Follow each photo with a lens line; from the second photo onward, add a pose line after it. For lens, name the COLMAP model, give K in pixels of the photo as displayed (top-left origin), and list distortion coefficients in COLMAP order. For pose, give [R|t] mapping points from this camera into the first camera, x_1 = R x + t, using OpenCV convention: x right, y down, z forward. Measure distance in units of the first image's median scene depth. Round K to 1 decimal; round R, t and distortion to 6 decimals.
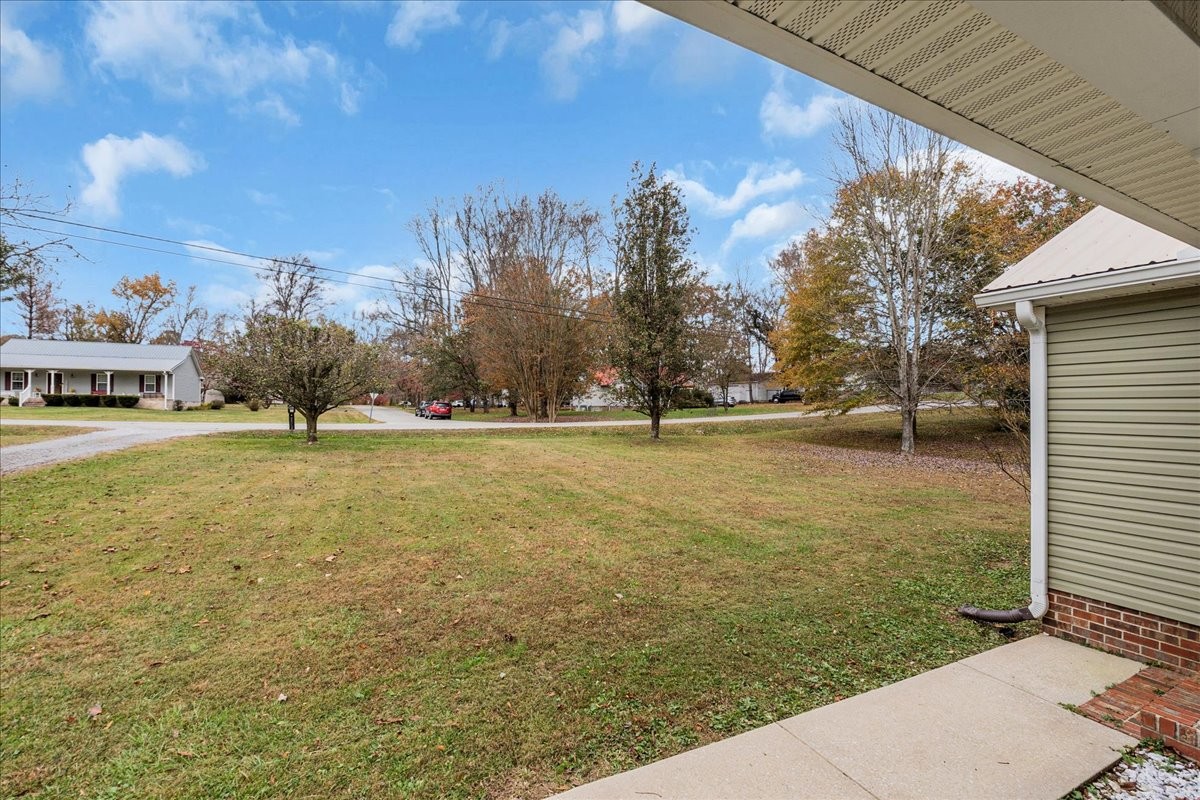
lens RADIAL K [[507.4, 0, 567.5], [0, 507.4, 426.6], [0, 0, 1]] dist [-0.011456, -0.000035]
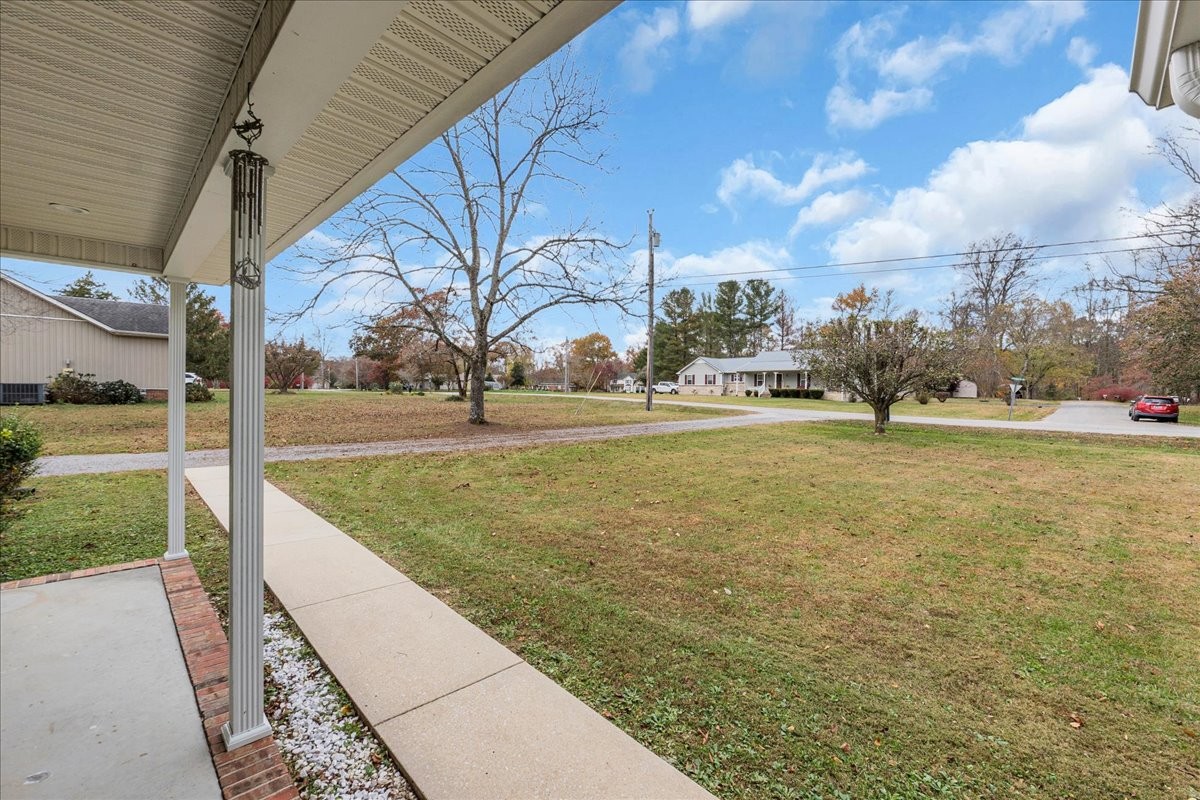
lens RADIAL K [[511.3, 0, 593.4], [0, 511.3, 395.5], [0, 0, 1]] dist [-0.012827, -0.000339]
pose [[0.290501, 0.003266, -0.956869, 0.190057], [-0.054613, 0.998421, -0.013172, 0.000461], [0.955315, 0.056084, 0.290220, 0.097575]]
